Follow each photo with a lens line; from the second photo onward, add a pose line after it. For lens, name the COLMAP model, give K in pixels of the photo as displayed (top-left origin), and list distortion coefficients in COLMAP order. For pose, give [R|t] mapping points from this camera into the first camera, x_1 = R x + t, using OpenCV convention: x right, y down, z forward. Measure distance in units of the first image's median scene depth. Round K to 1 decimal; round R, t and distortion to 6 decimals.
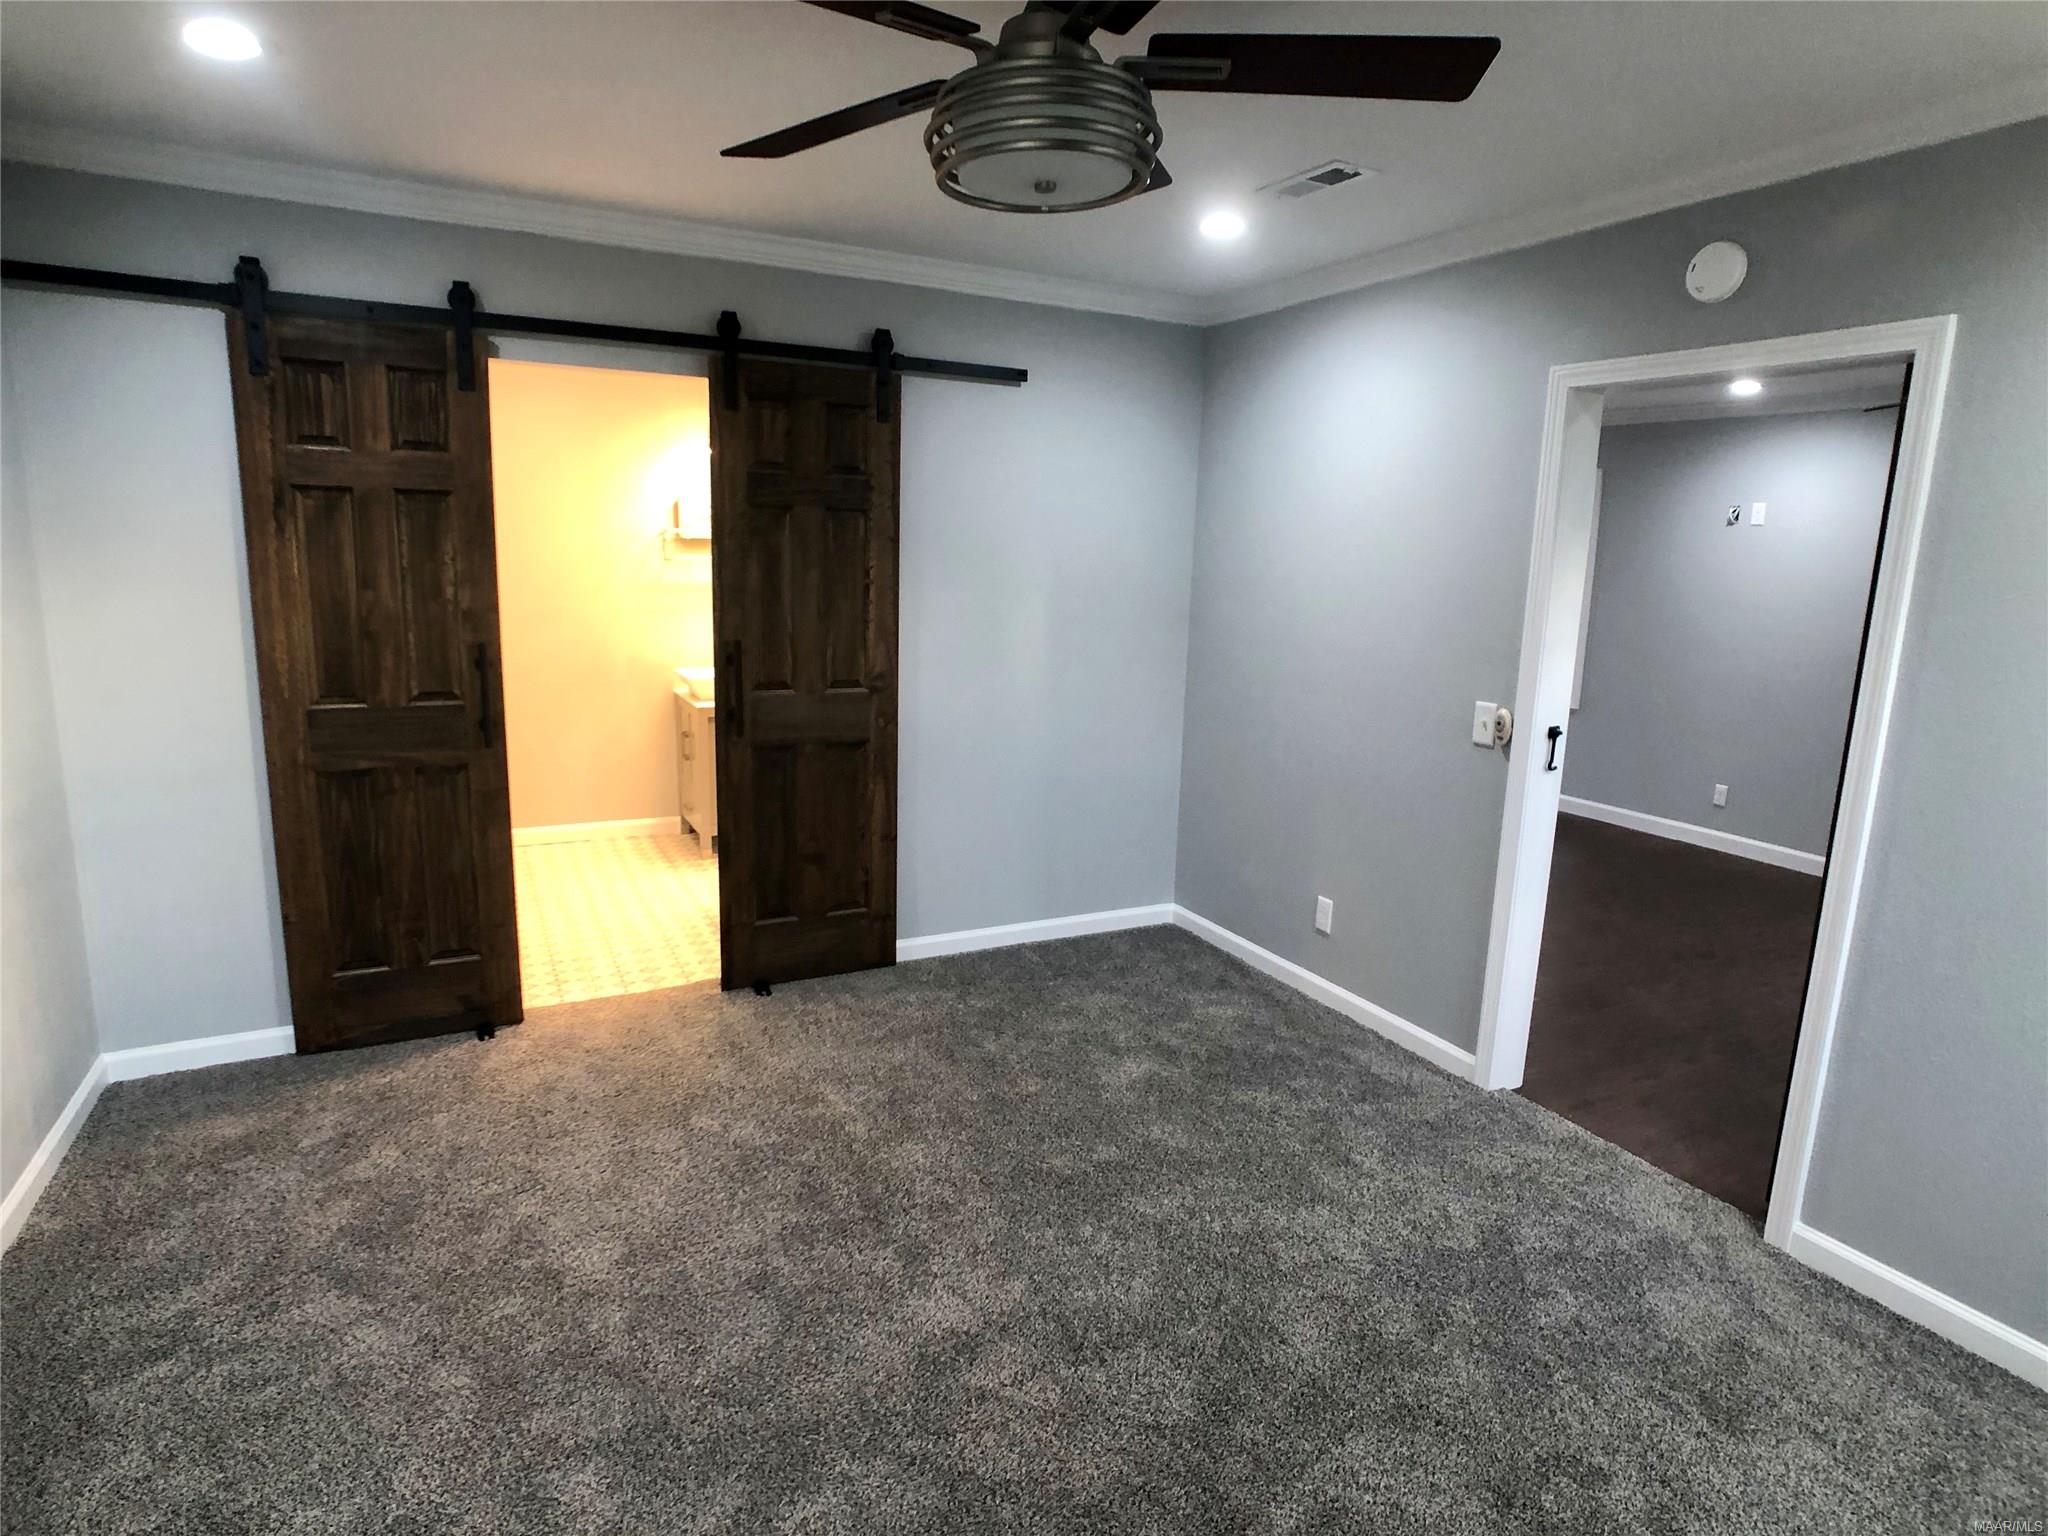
lens RADIAL K [[1133.1, 0, 1031.1], [0, 1133.1, 778.3], [0, 0, 1]] dist [-0.051531, 0.018778]
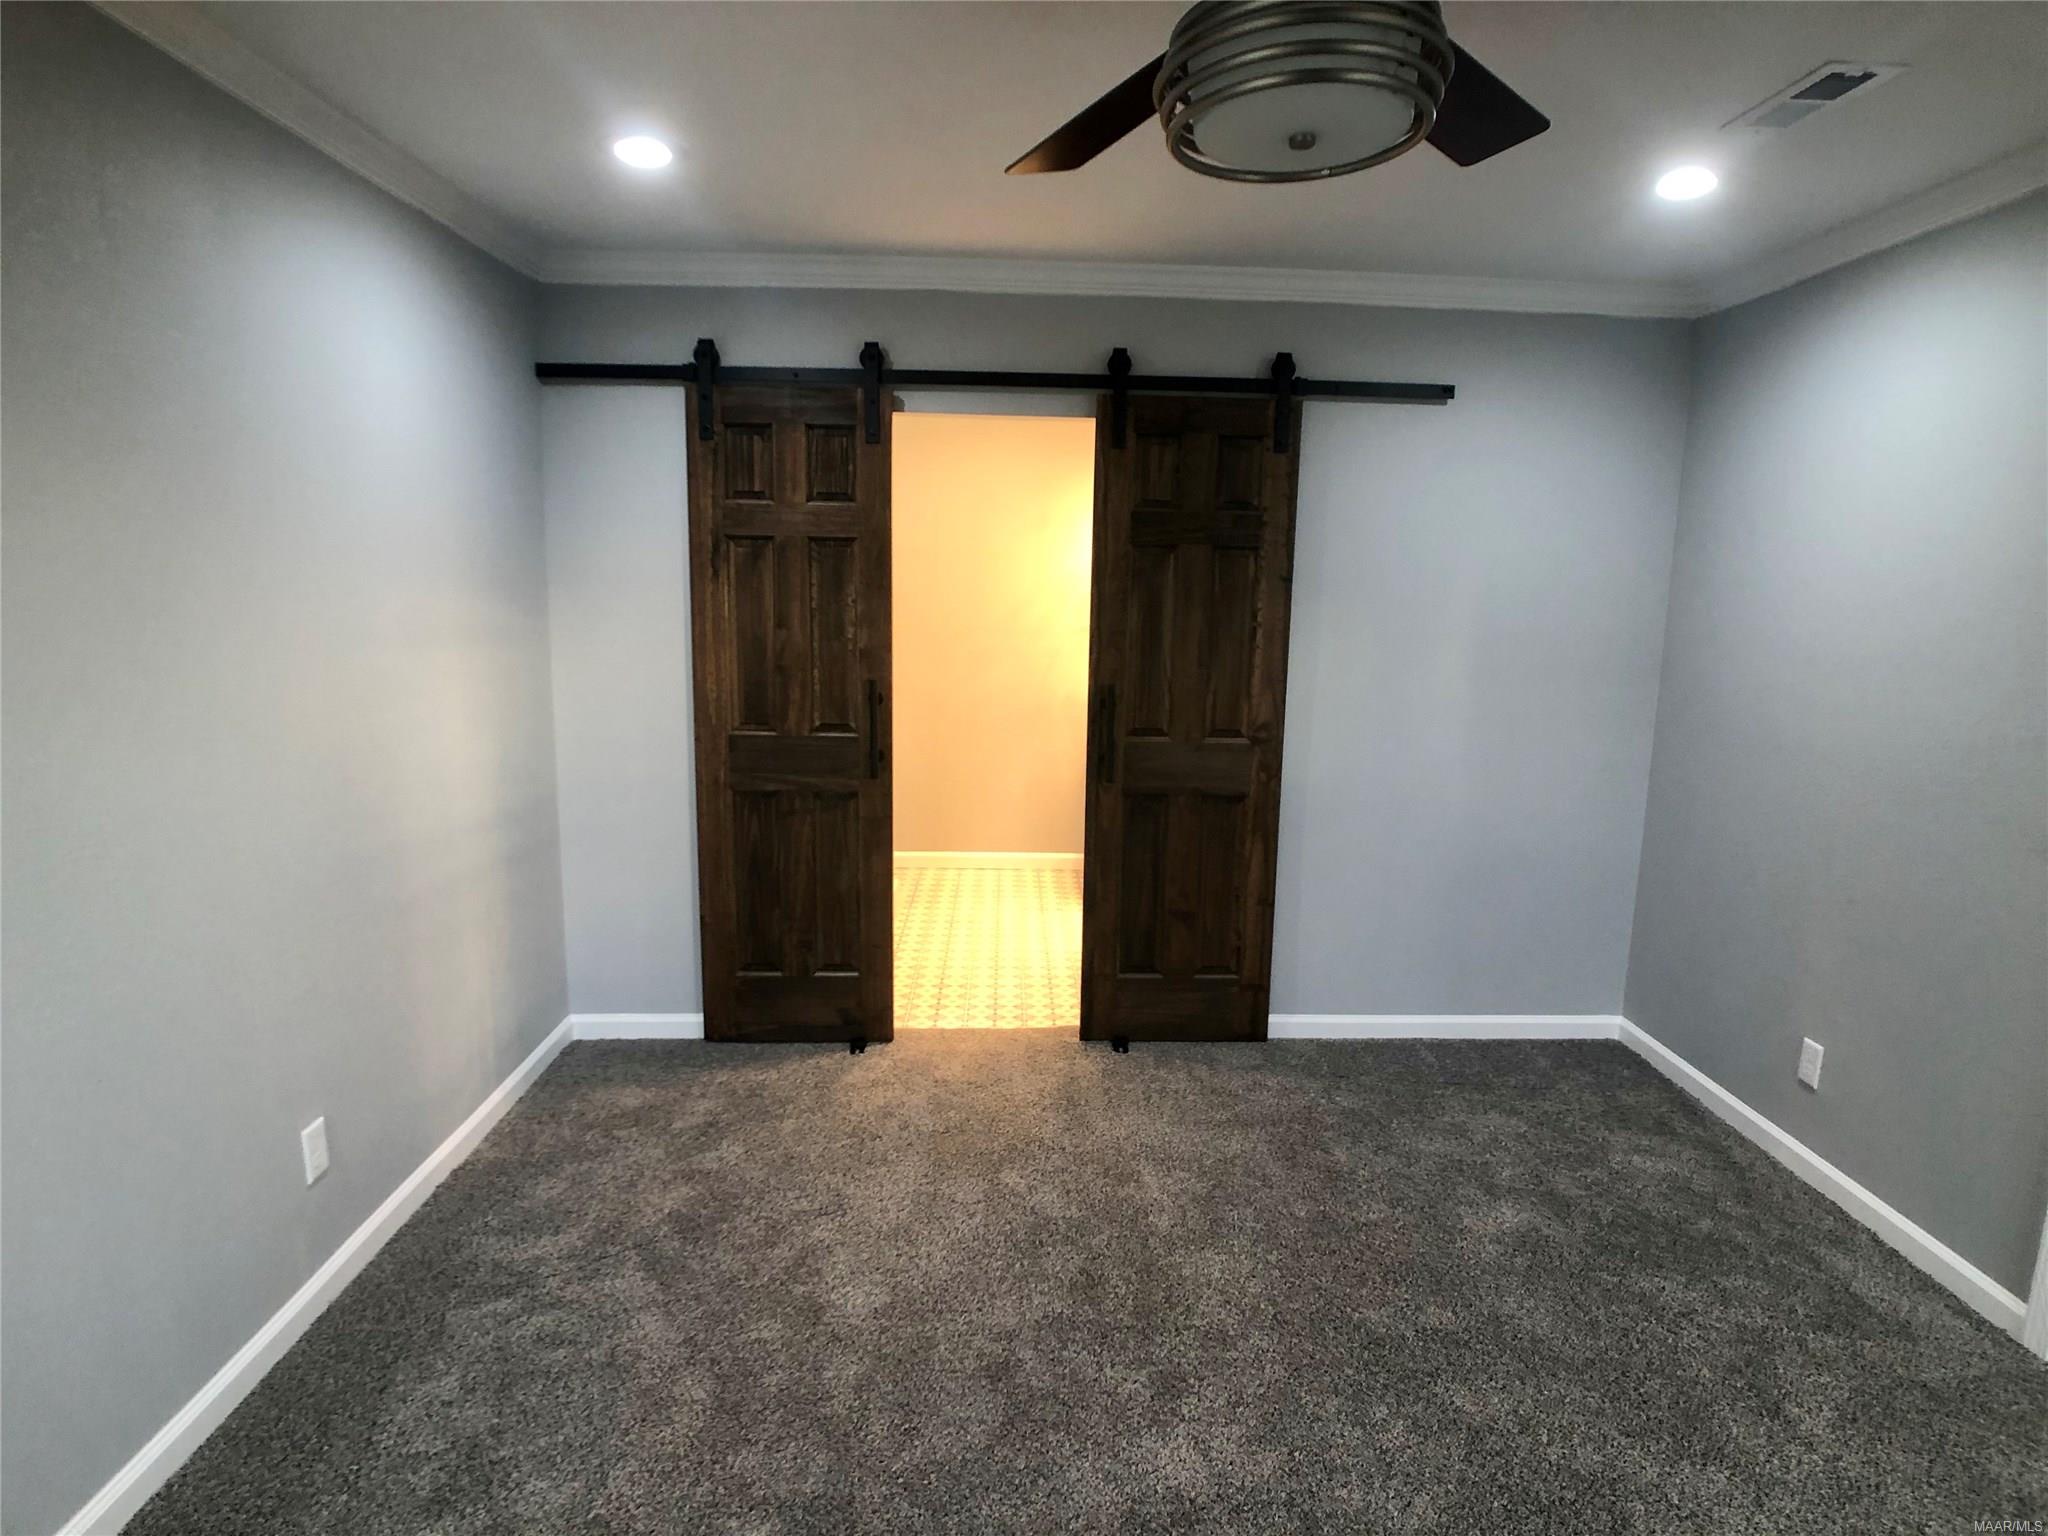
lens RADIAL K [[1133.1, 0, 1042.7], [0, 1133.1, 774.3], [0, 0, 1]] dist [-0.051531, 0.018778]
pose [[0.901788, 0.061631, -0.427761, 0.120165], [-0.076340, 0.996932, -0.017300, -0.026164], [0.425382, 0.048256, 0.903726, 0.109343]]
